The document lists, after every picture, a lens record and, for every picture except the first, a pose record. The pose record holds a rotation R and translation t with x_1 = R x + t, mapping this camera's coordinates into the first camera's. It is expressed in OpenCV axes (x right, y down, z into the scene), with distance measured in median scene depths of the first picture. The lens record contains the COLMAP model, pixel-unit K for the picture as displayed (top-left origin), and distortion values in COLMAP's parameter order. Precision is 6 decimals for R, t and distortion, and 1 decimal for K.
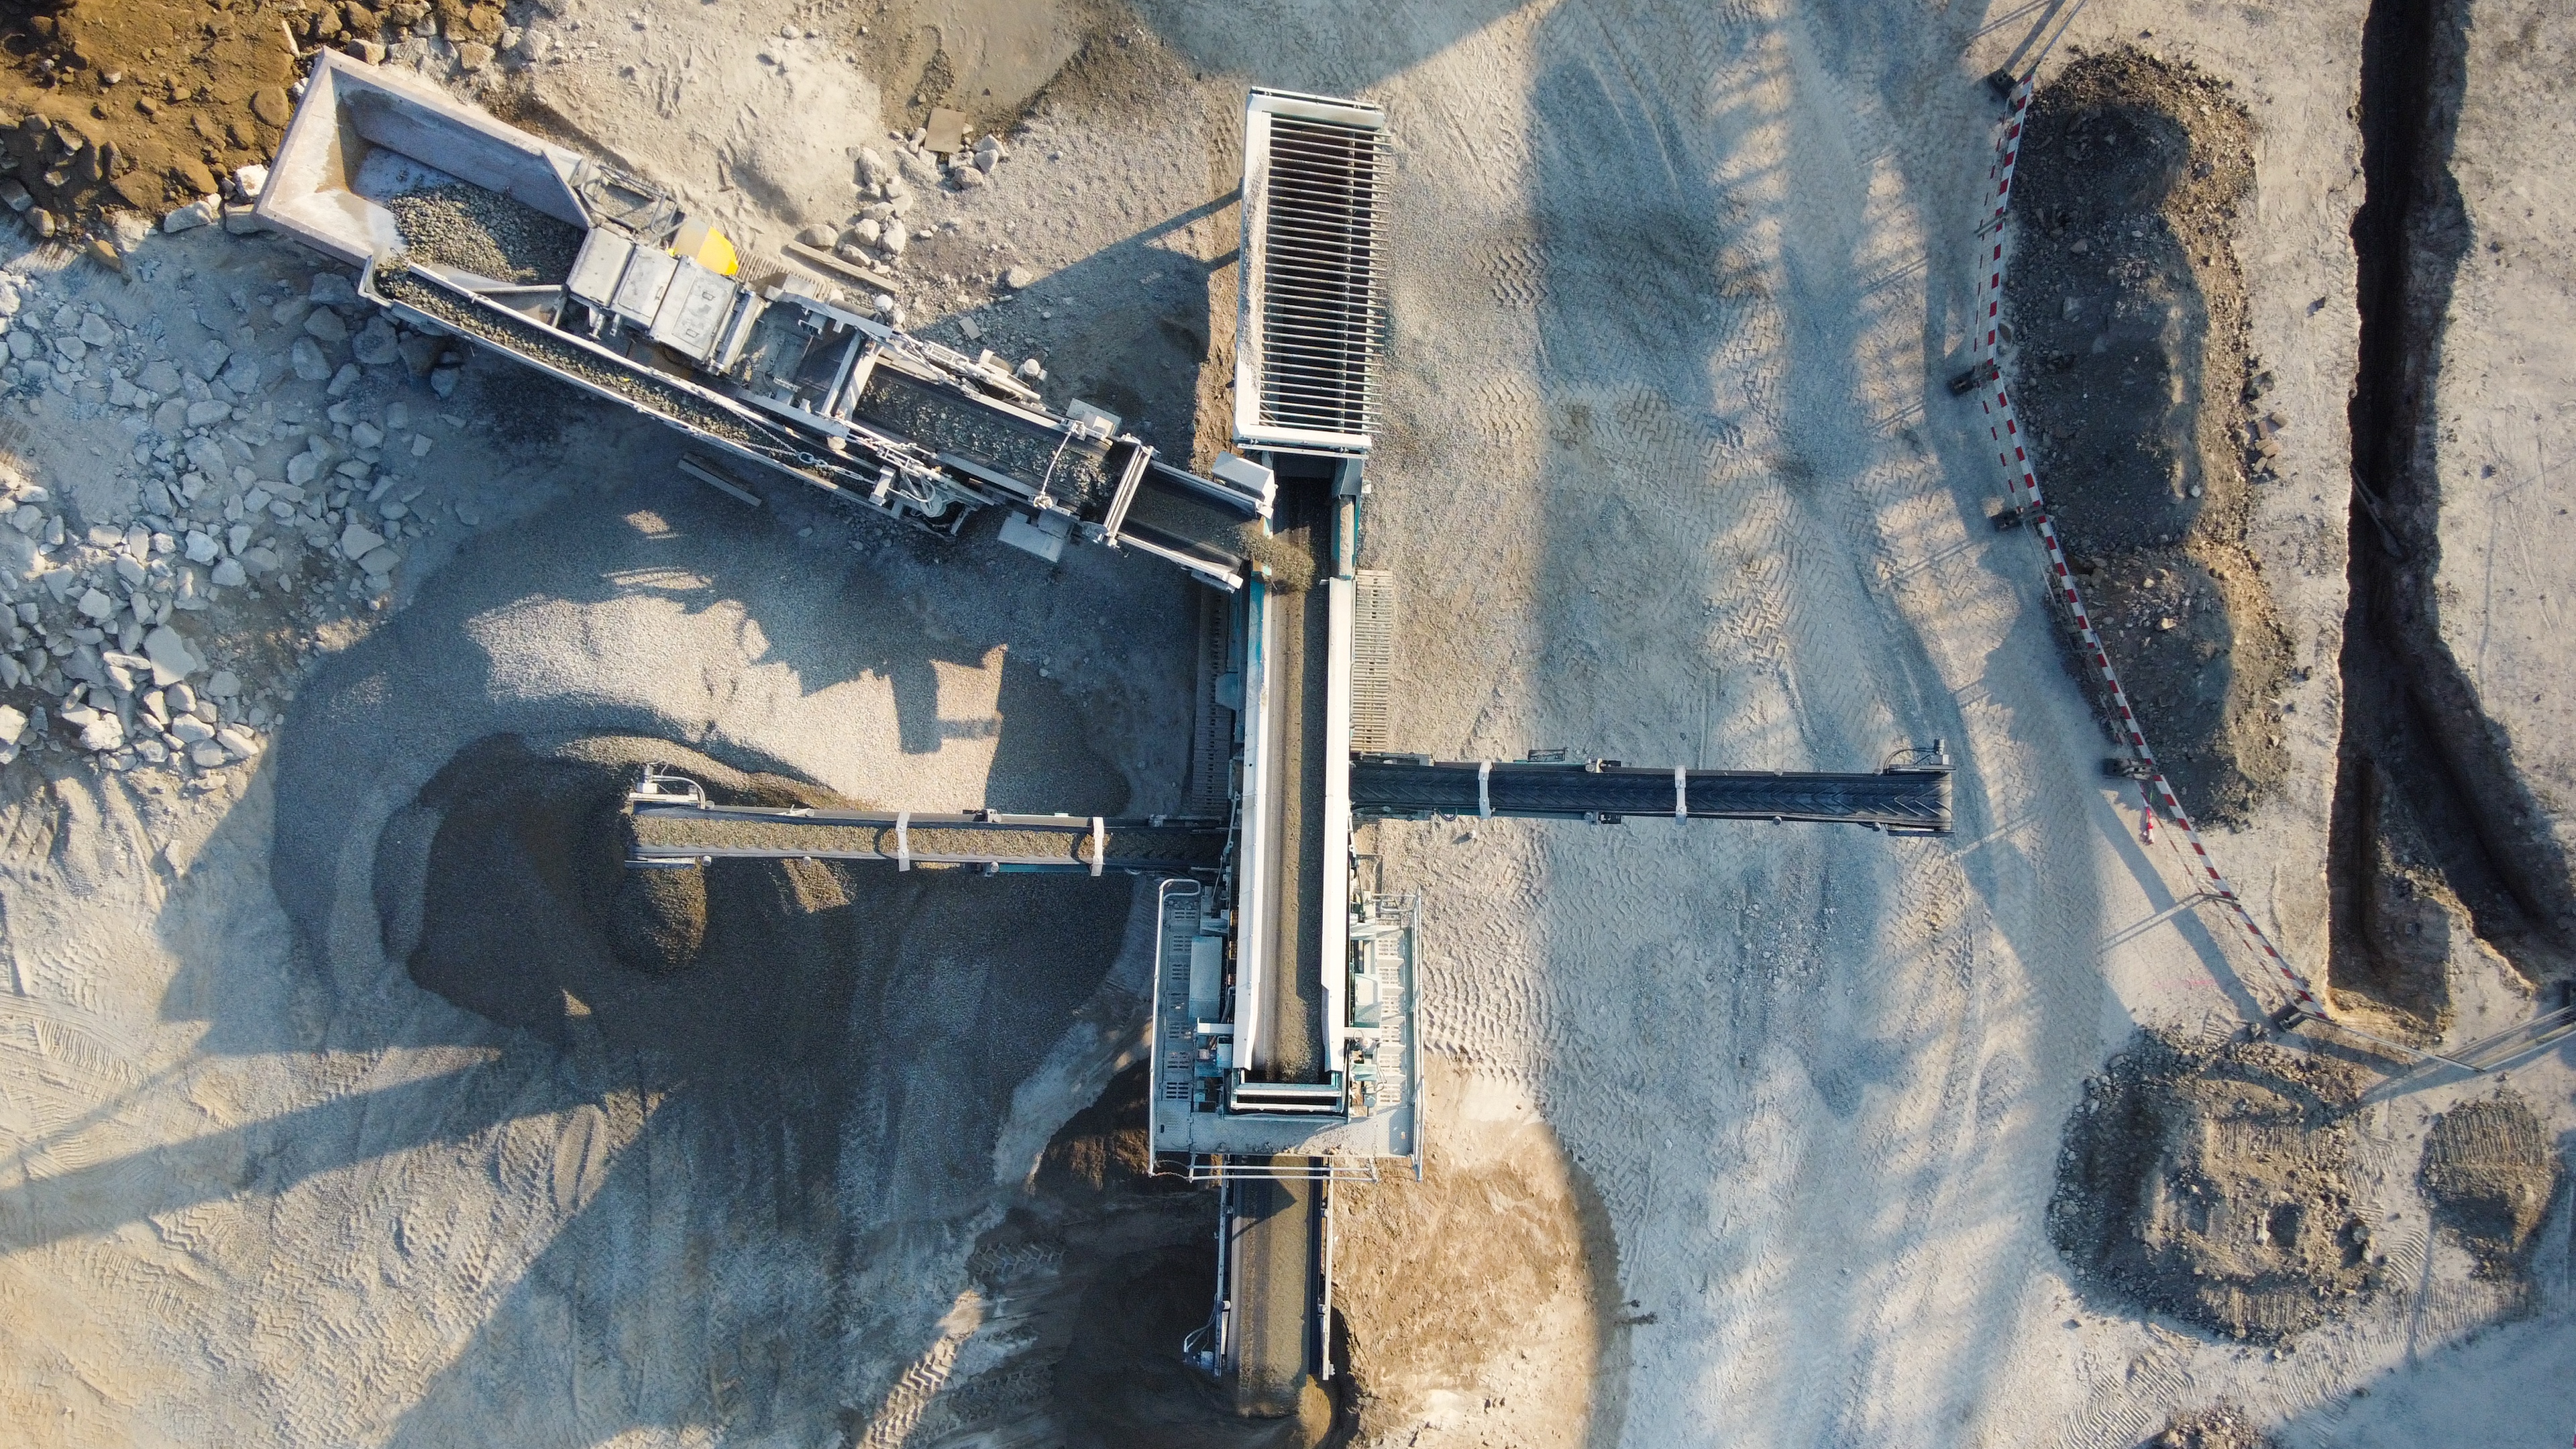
lens RADIAL K [[1956.8, 0, 1289.7], [0, 1956.8, 728.5], [0, 0, 1]] dist [0.007686, 0.028963]
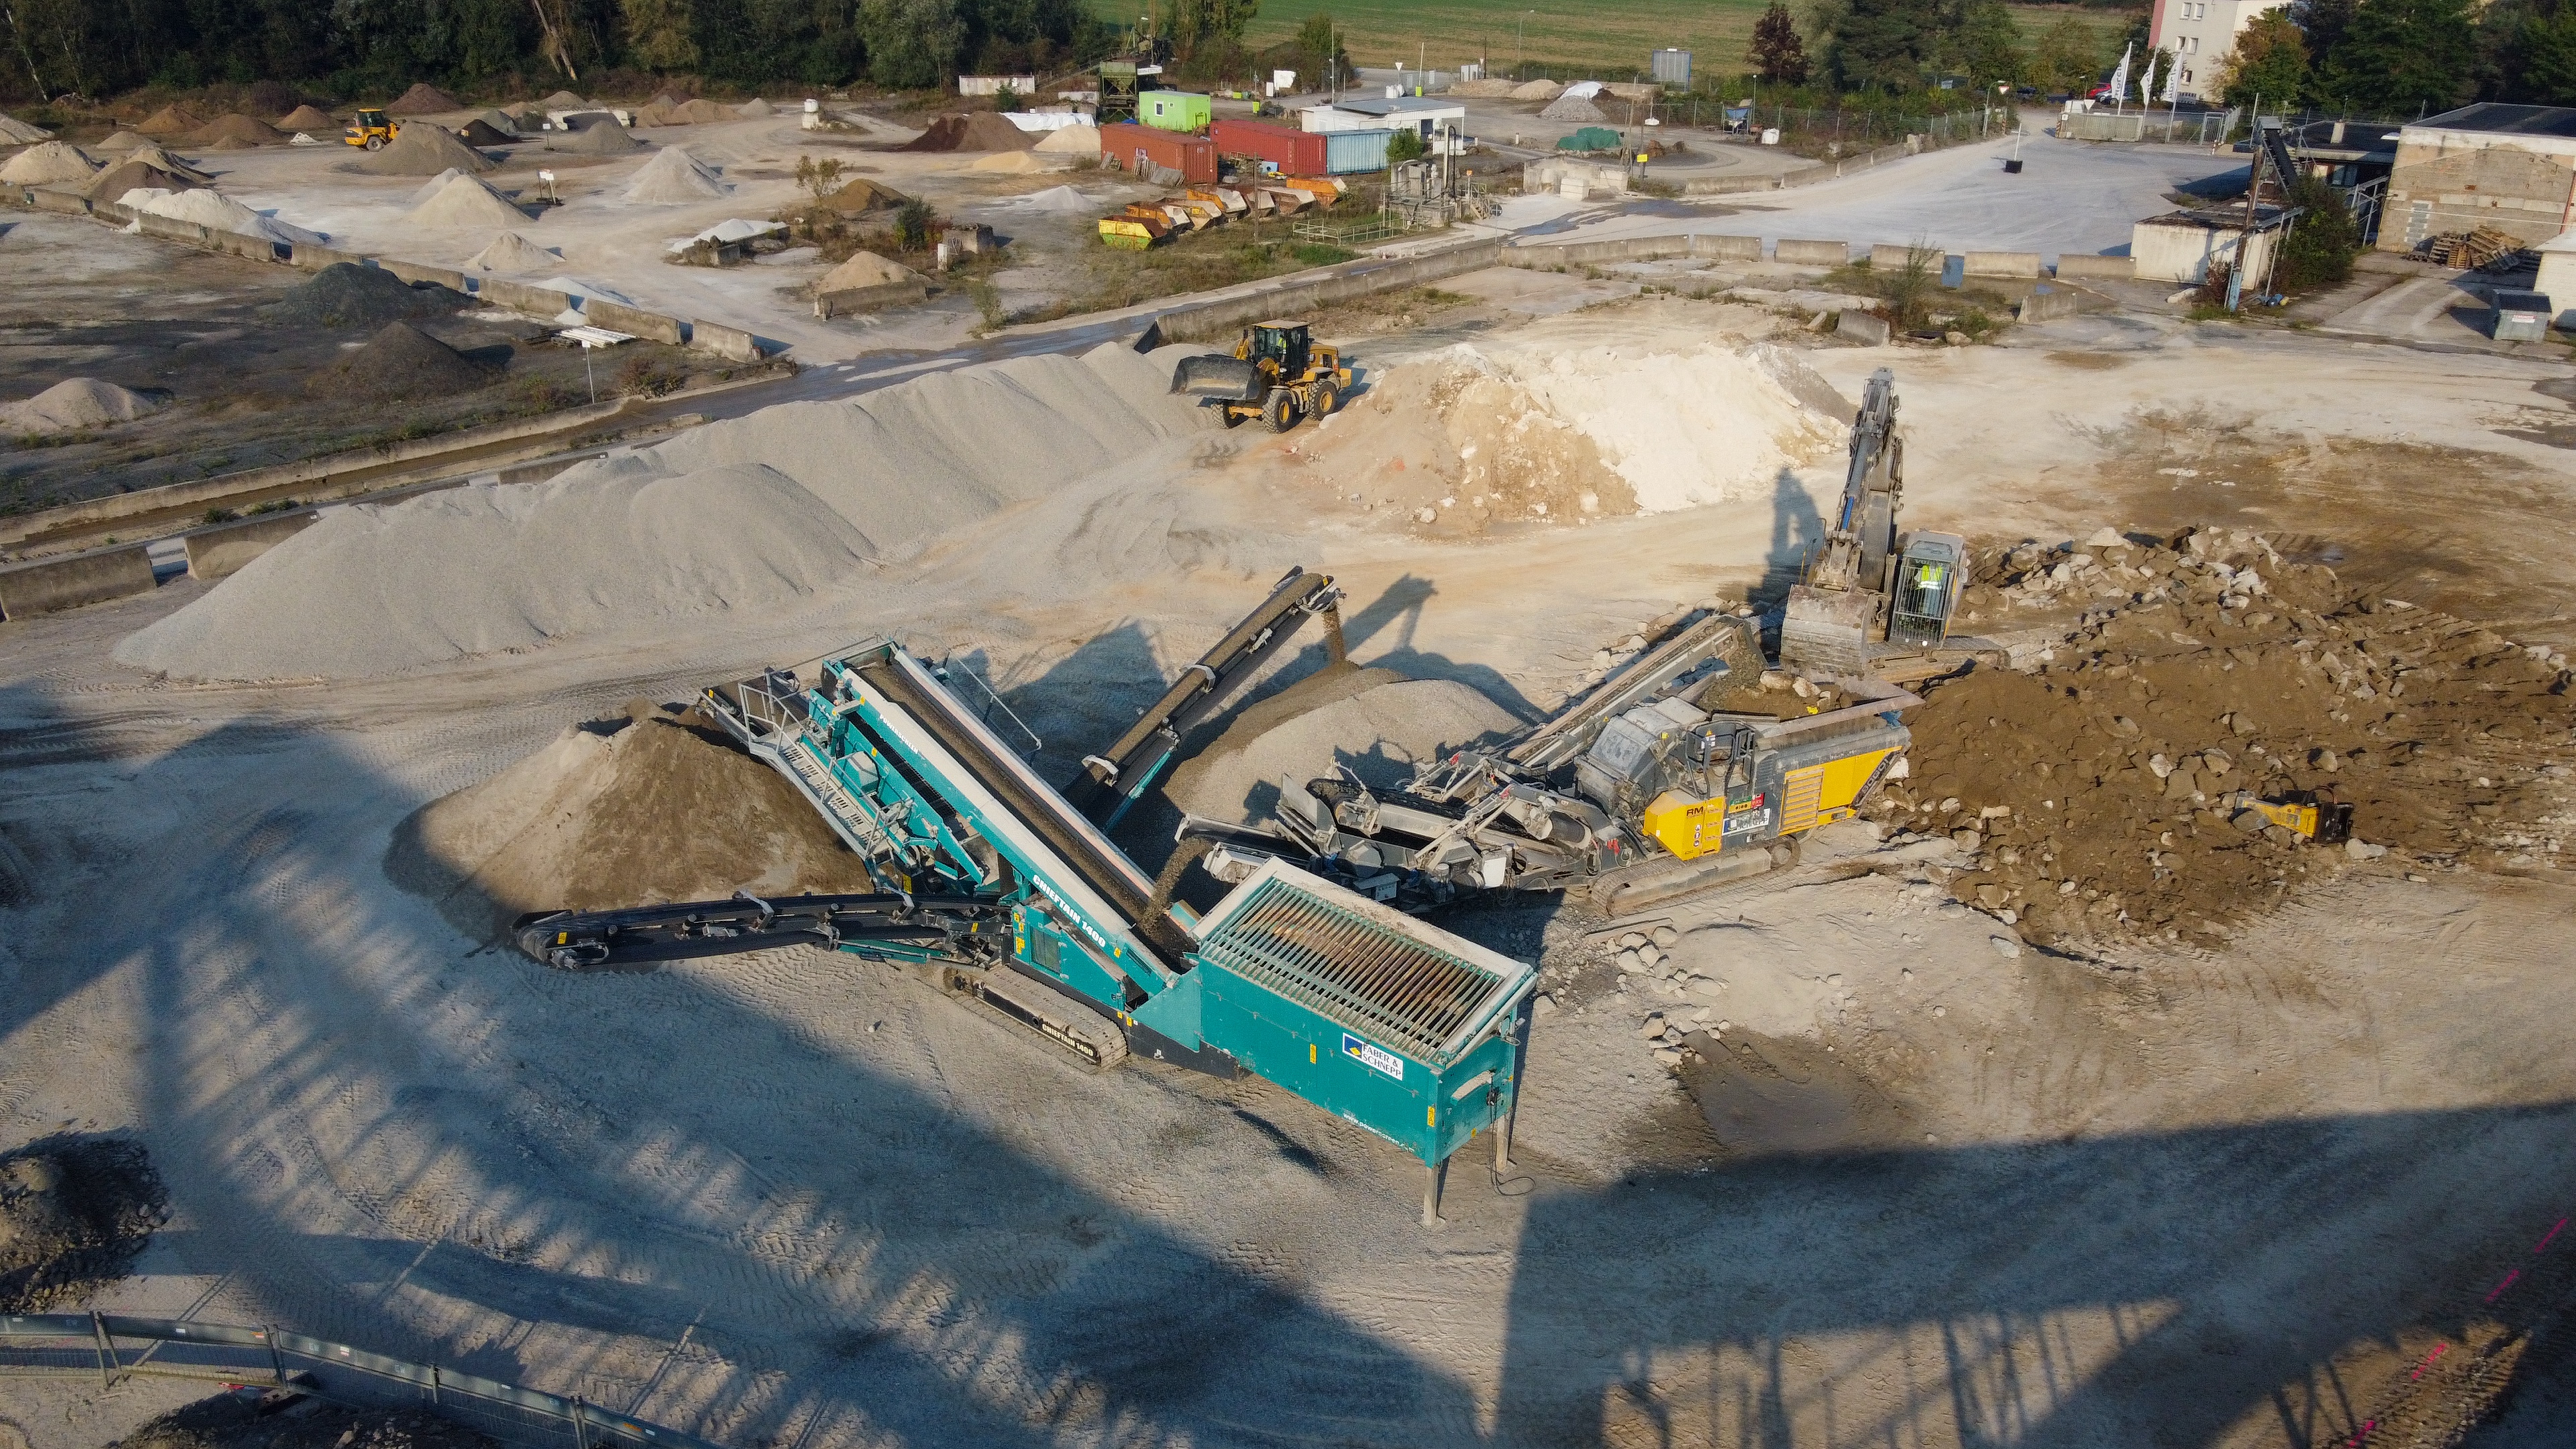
lens RADIAL K [[1956.8, 0, 1282.2], [0, 1956.8, 724.9], [0, 0, 1]] dist [0.007686, 0.028963]
pose [[-0.629866, 0.300761, -0.716109, 0.669116], [-0.776703, -0.243066, 0.581077, -0.699837], [0.000703, 0.922205, 0.386701, 0.439998]]
